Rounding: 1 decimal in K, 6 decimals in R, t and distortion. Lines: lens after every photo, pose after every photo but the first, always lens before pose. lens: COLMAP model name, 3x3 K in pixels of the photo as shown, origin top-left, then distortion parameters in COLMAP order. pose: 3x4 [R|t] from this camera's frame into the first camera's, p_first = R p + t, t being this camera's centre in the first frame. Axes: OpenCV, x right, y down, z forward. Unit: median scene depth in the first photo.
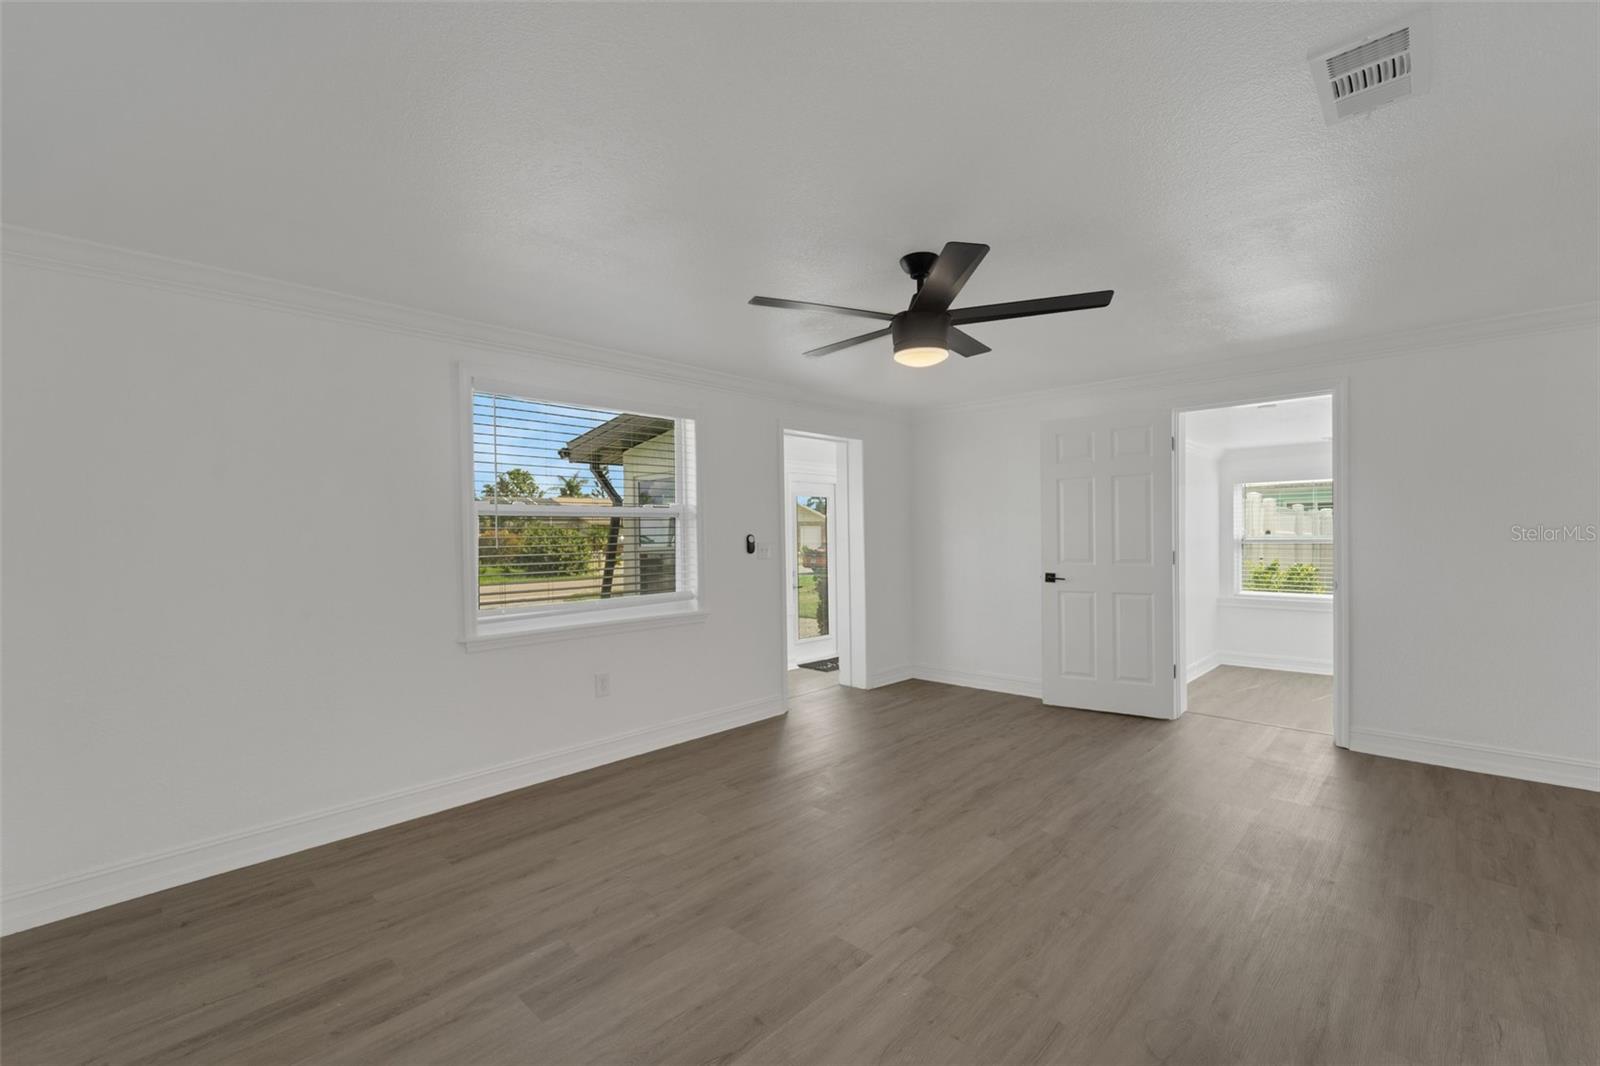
lens RADIAL K [[677.7, 0, 792.4], [0, 677.7, 539.6], [0, 0, 1]] dist [0.001586, -0.000004]
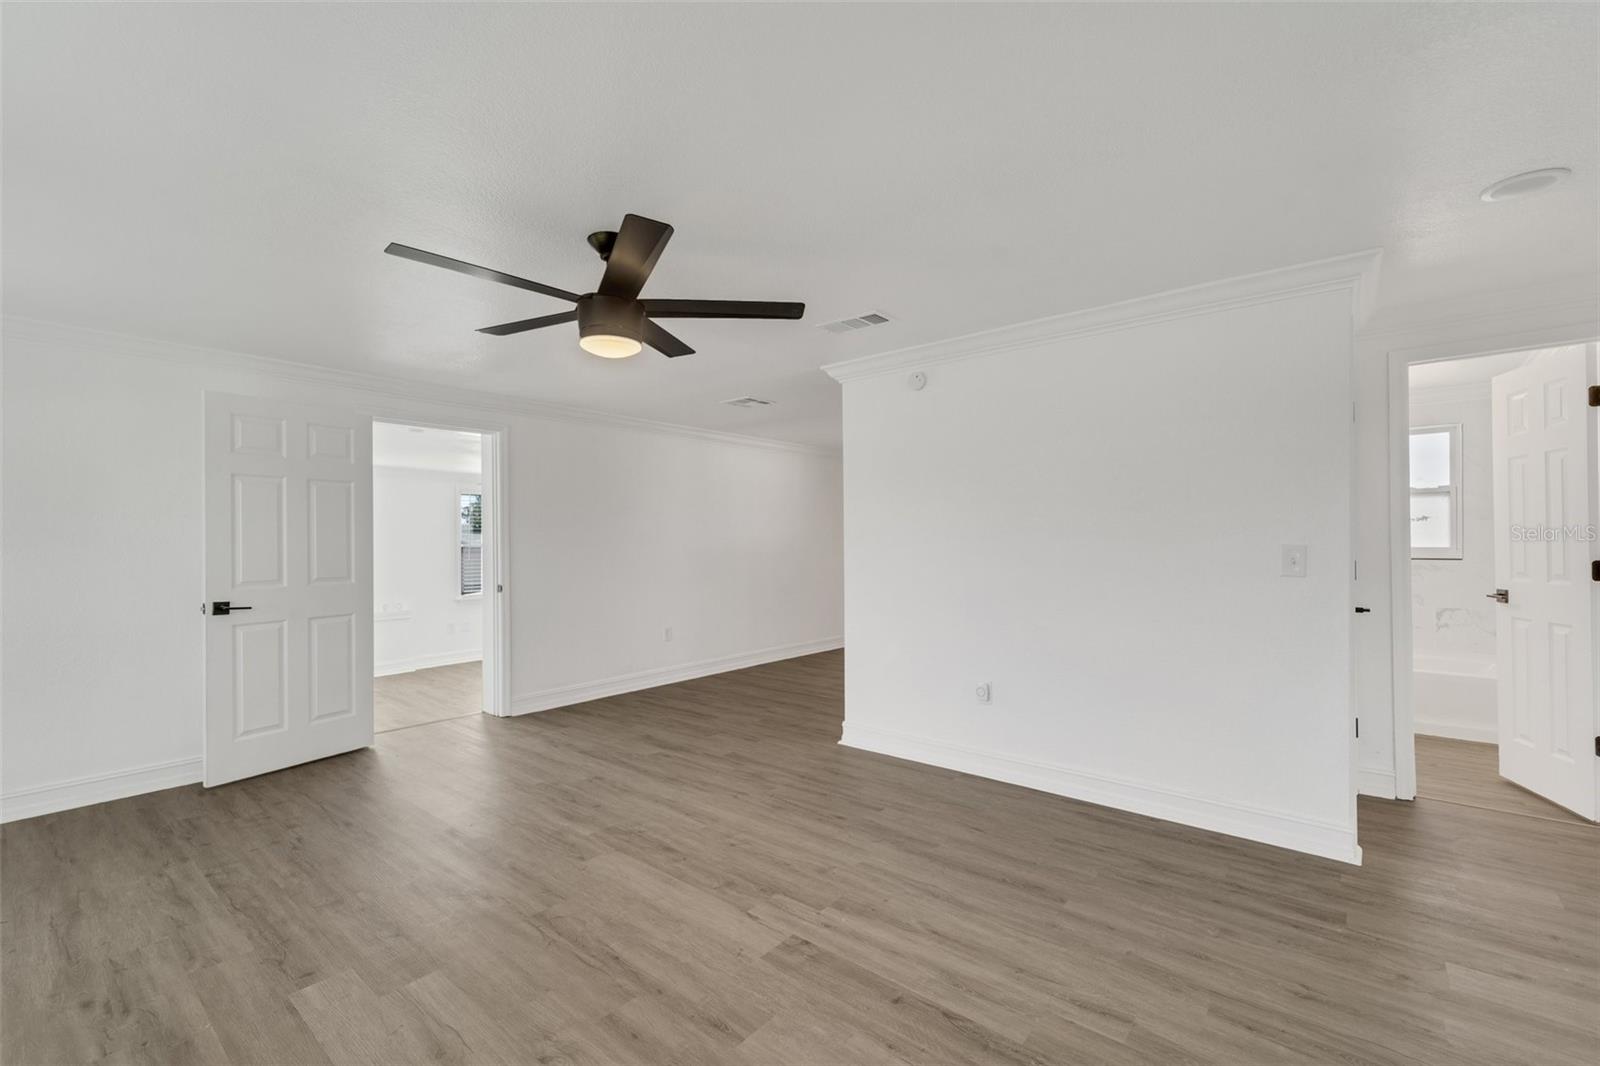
lens RADIAL K [[679.2, 0, 799.6], [0, 679.2, 541.1], [0, 0, 1]] dist [0.001034, -0.000919]
pose [[-0.079827, 0.015171, 0.996693, -0.671265], [0.017305, 0.999755, -0.013831, 0.009507], [-0.996658, 0.016143, -0.080070, 0.752031]]
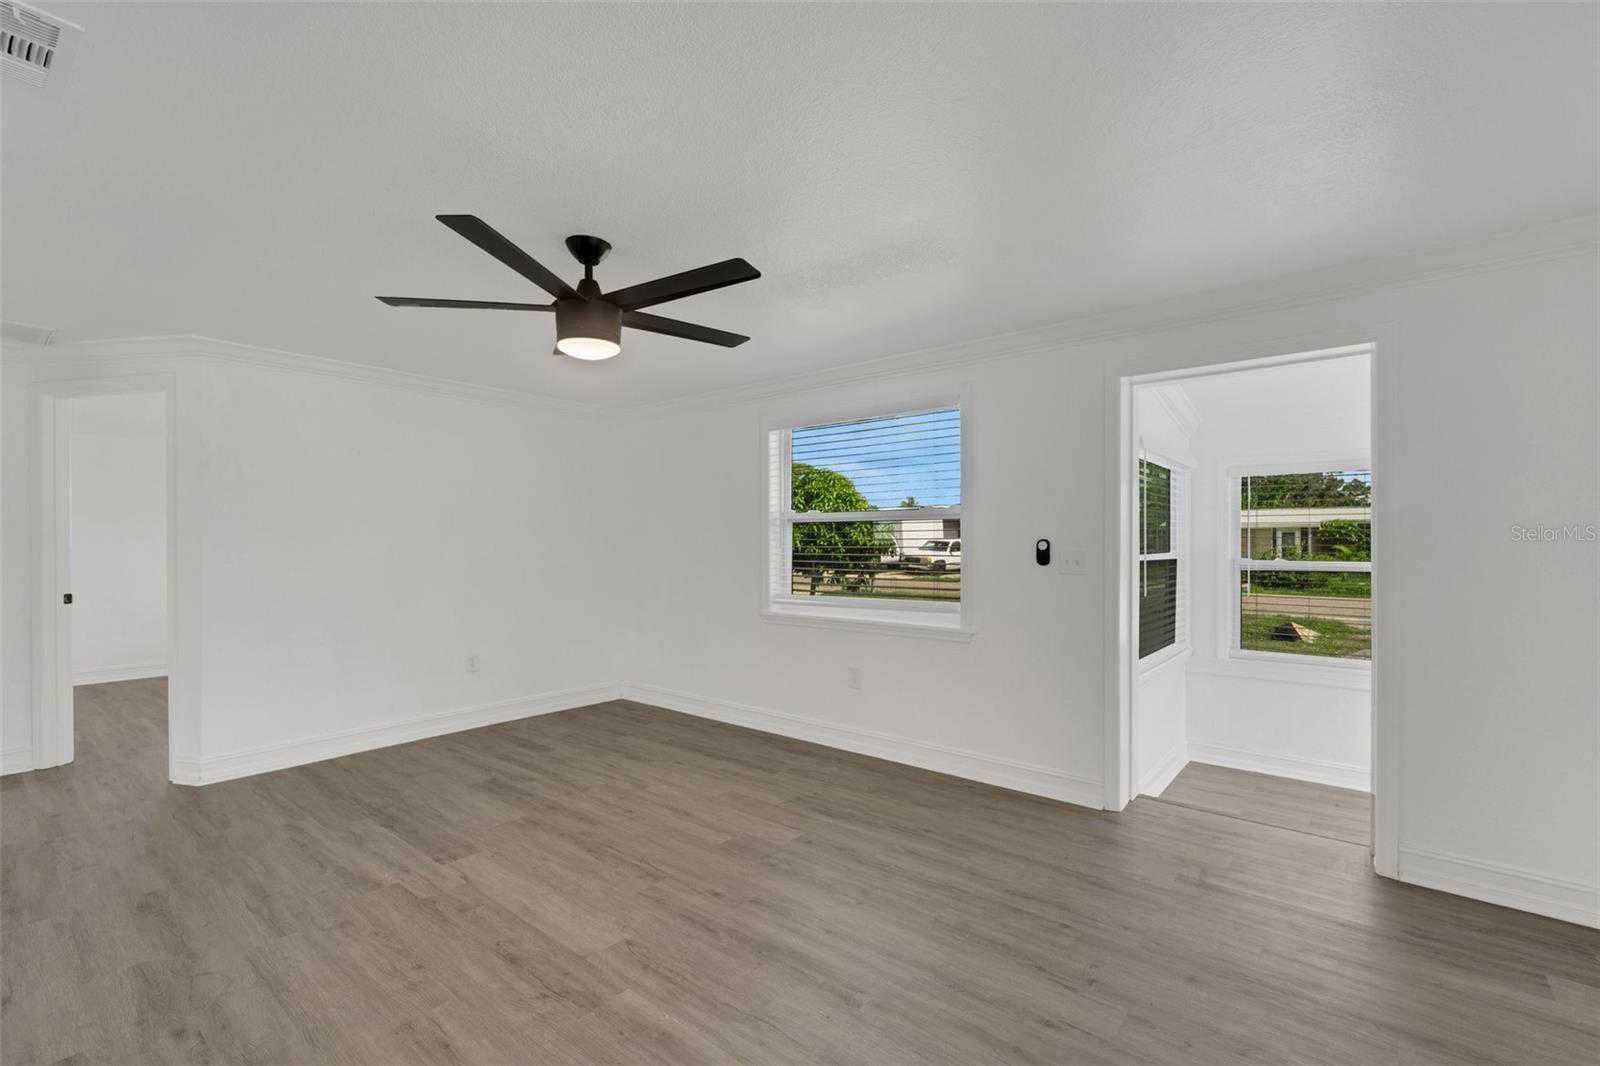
lens RADIAL K [[672.2, 0, 804.3], [0, 672.2, 537.1], [0, 0, 1]] dist [0.000615, -0.000342]
pose [[0.103742, 0.008694, -0.994566, 1.027919], [-0.009629, 0.999924, 0.007736, -0.018324], [0.994558, 0.008774, 0.103818, 1.091354]]
